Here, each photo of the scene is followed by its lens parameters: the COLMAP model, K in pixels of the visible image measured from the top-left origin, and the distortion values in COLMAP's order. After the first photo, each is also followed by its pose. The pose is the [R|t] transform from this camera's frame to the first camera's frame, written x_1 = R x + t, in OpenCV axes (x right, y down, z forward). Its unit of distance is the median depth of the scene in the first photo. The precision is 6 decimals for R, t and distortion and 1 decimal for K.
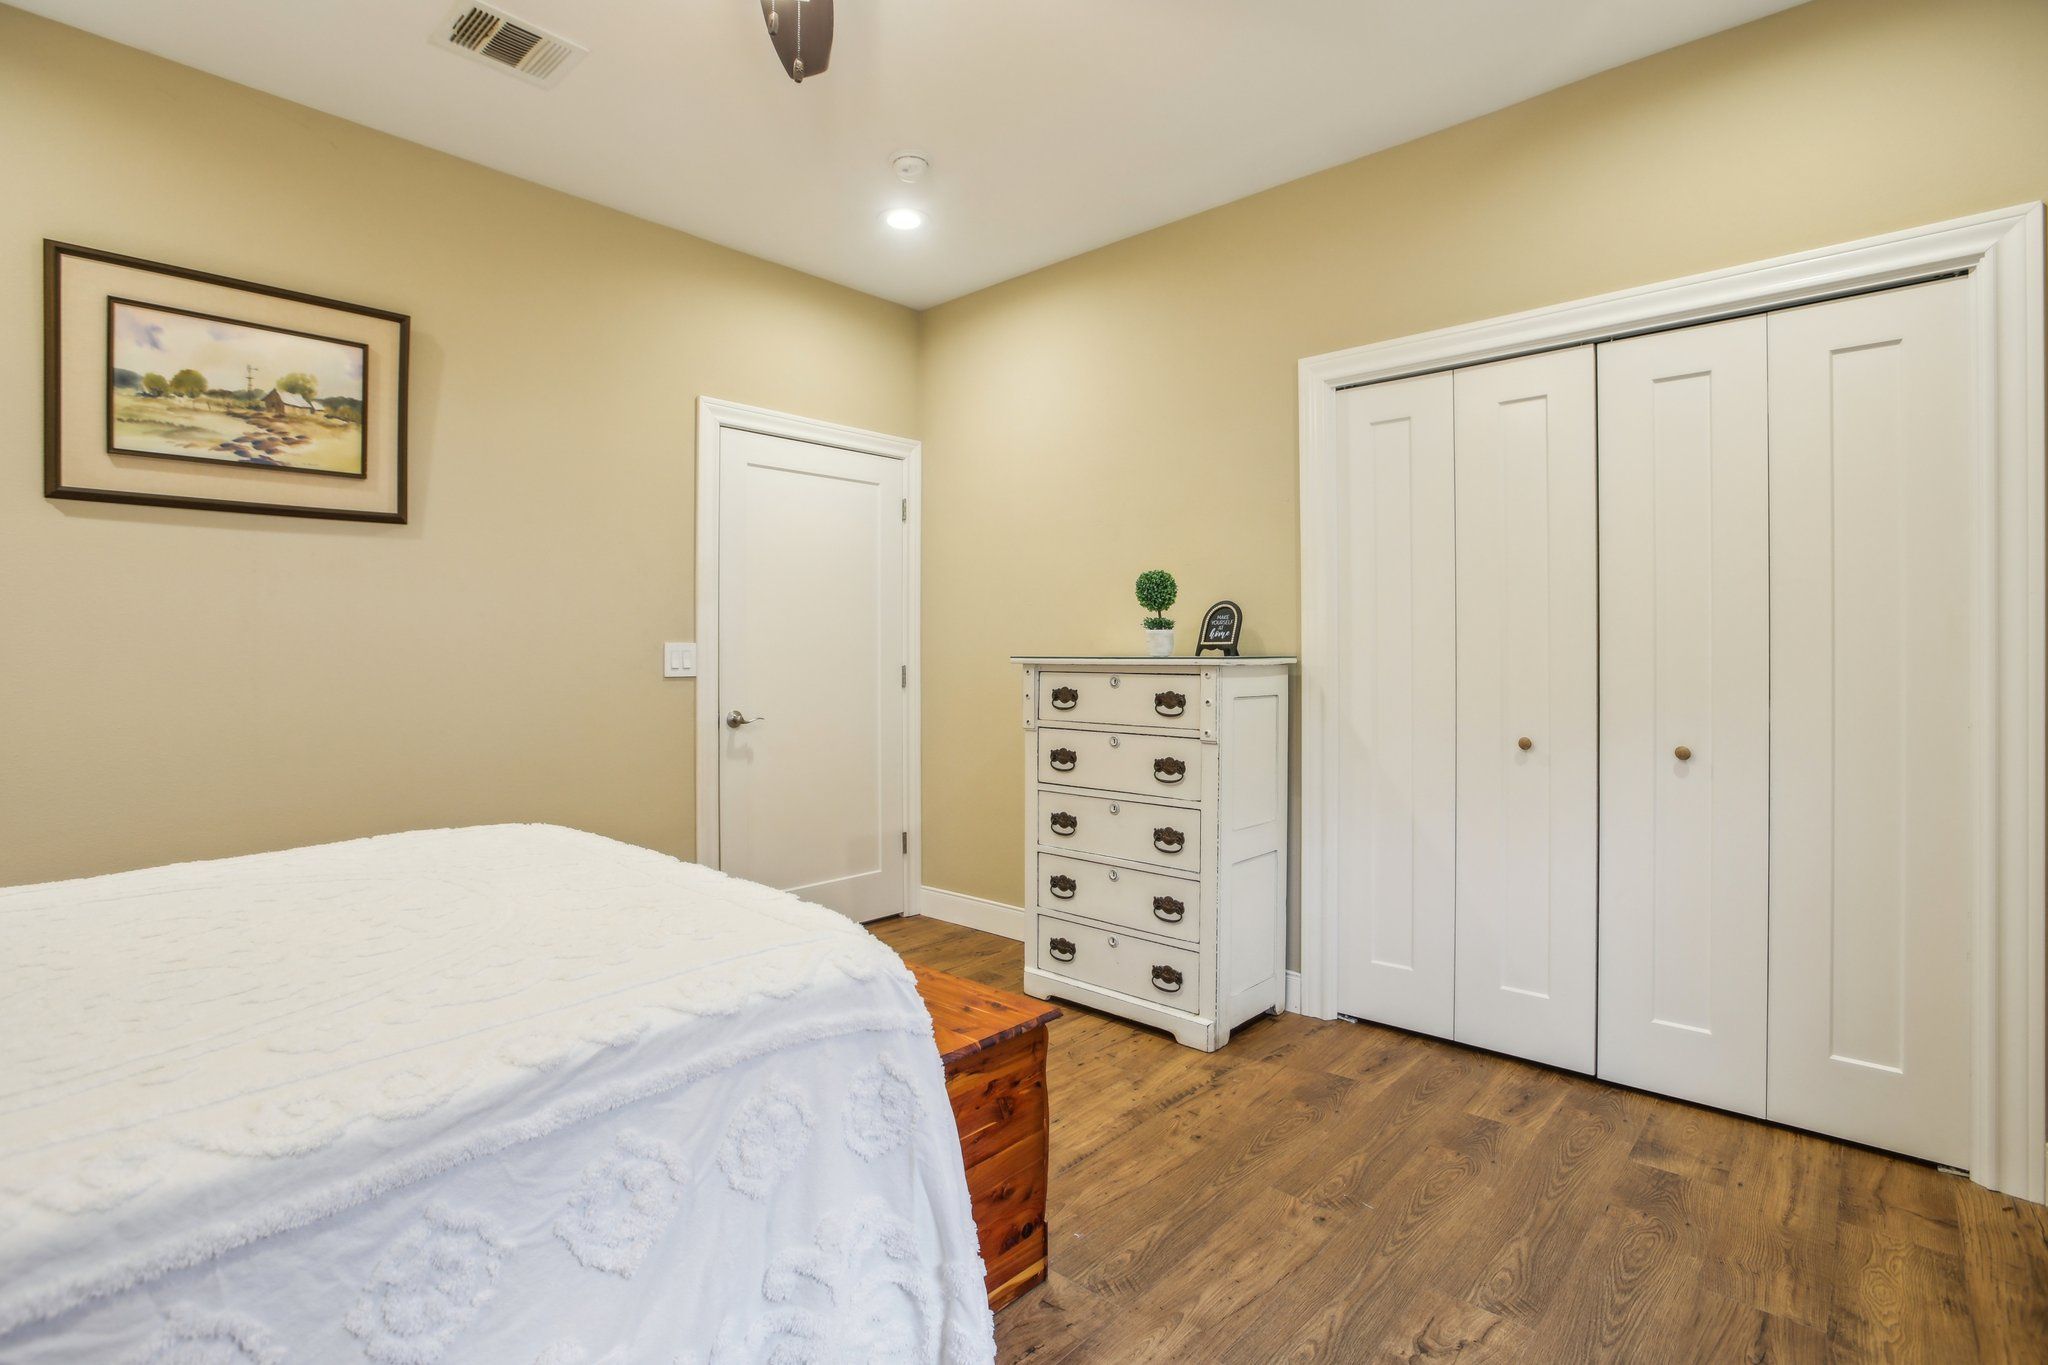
lens RADIAL K [[975.8, 0, 1017.1], [0, 975.8, 668.3], [0, 0, 1]] dist [-0.056412, 0.023979]
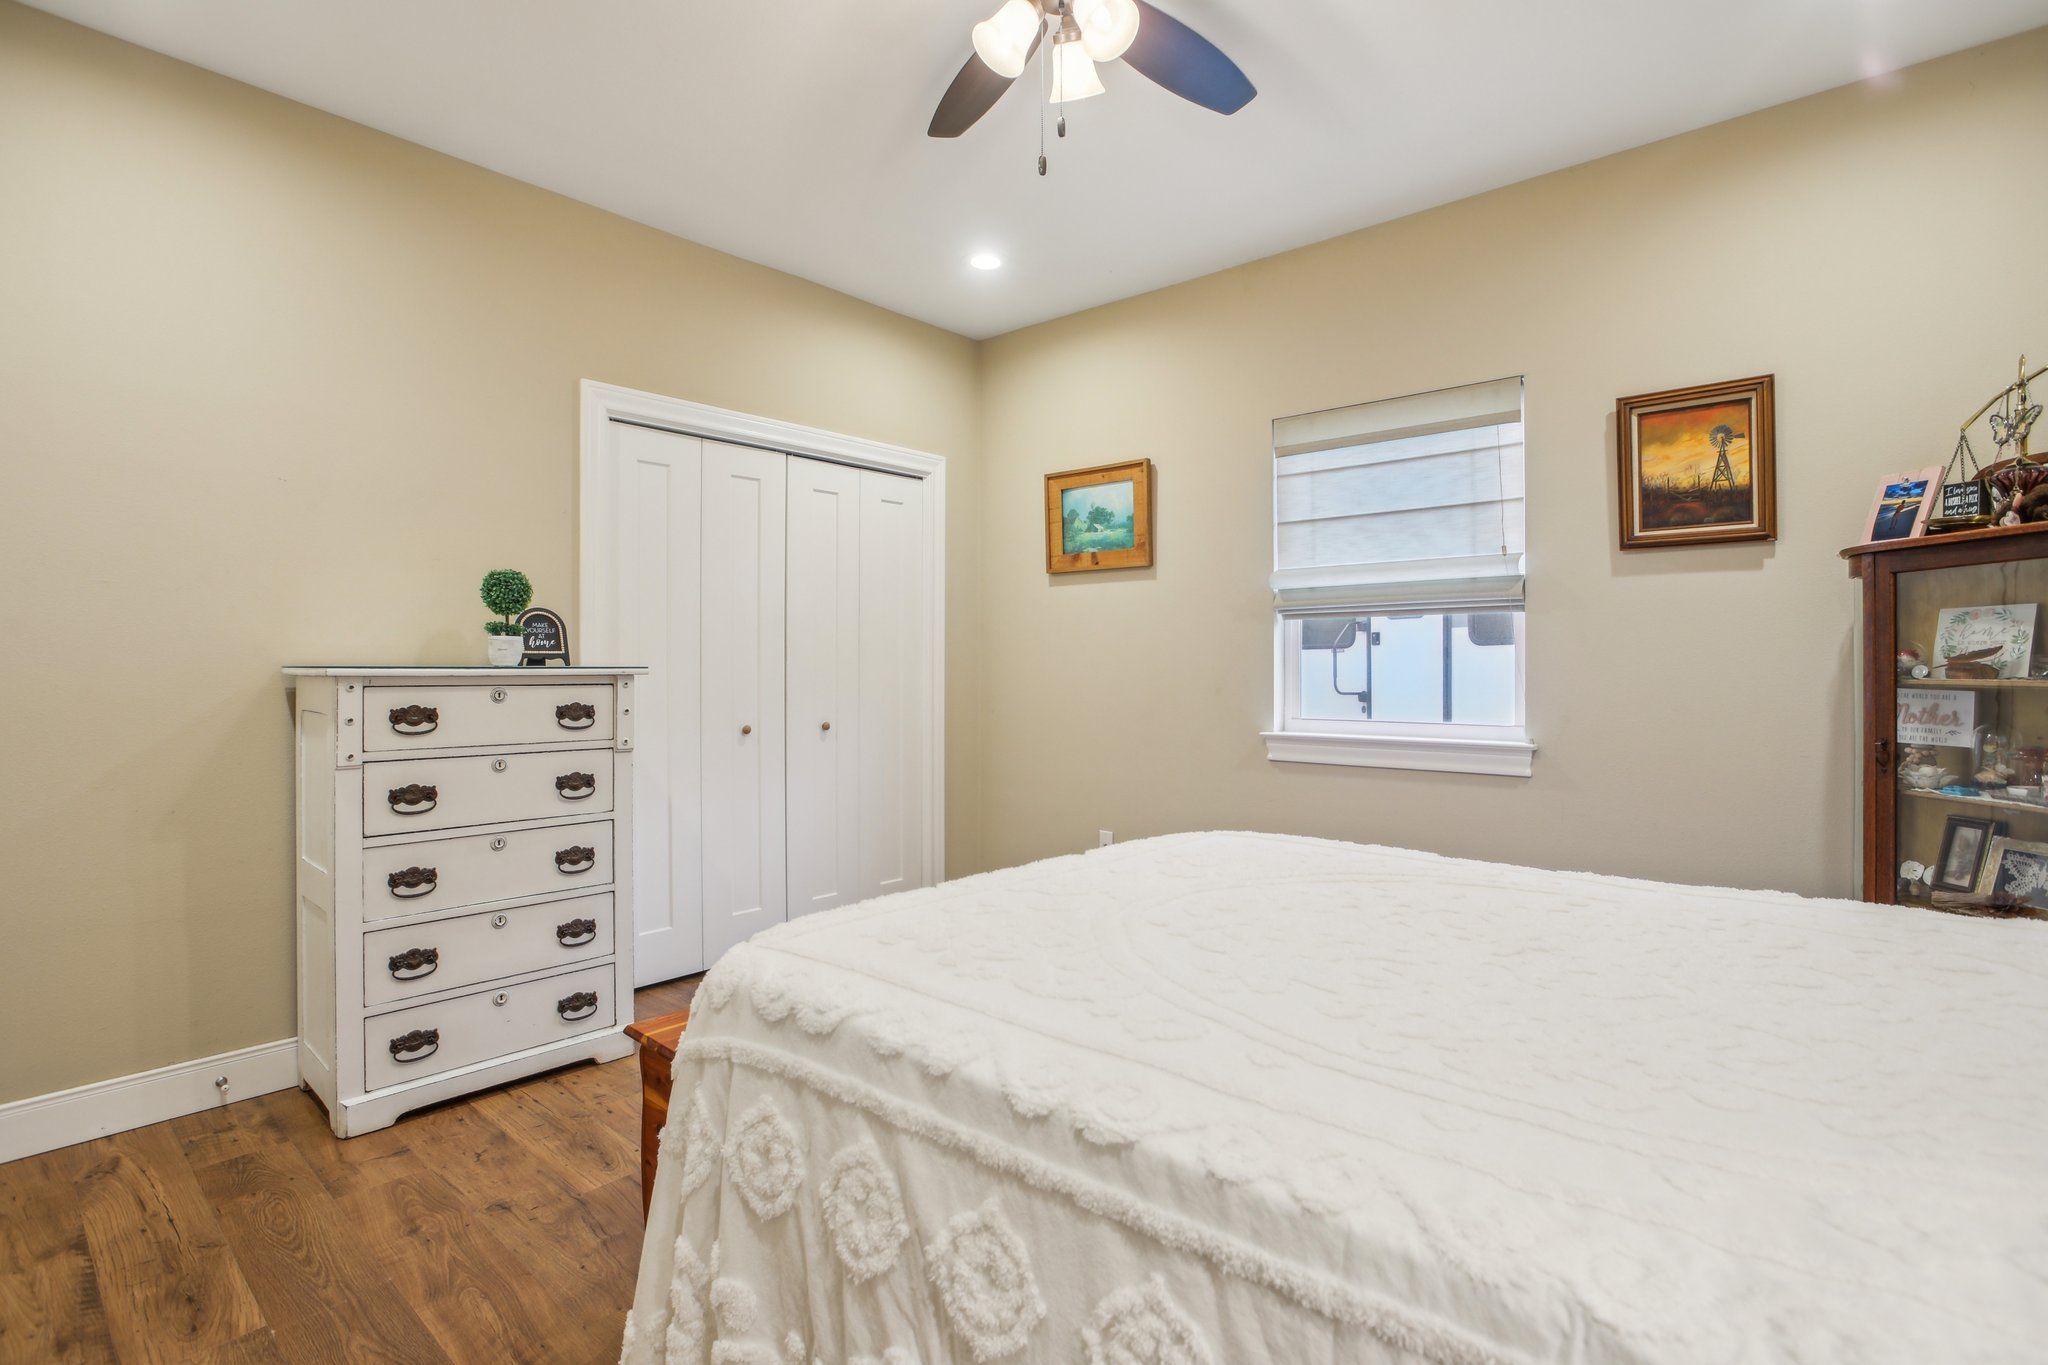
lens RADIAL K [[975.8, 0, 1017.1], [0, 975.8, 668.3], [0, 0, 1]] dist [-0.056412, 0.023979]
pose [[-0.018047, -0.002765, 0.999833, -0.820083], [0.011802, 0.999926, 0.002978, -0.007790], [-0.999767, 0.011853, -0.018013, 0.607265]]
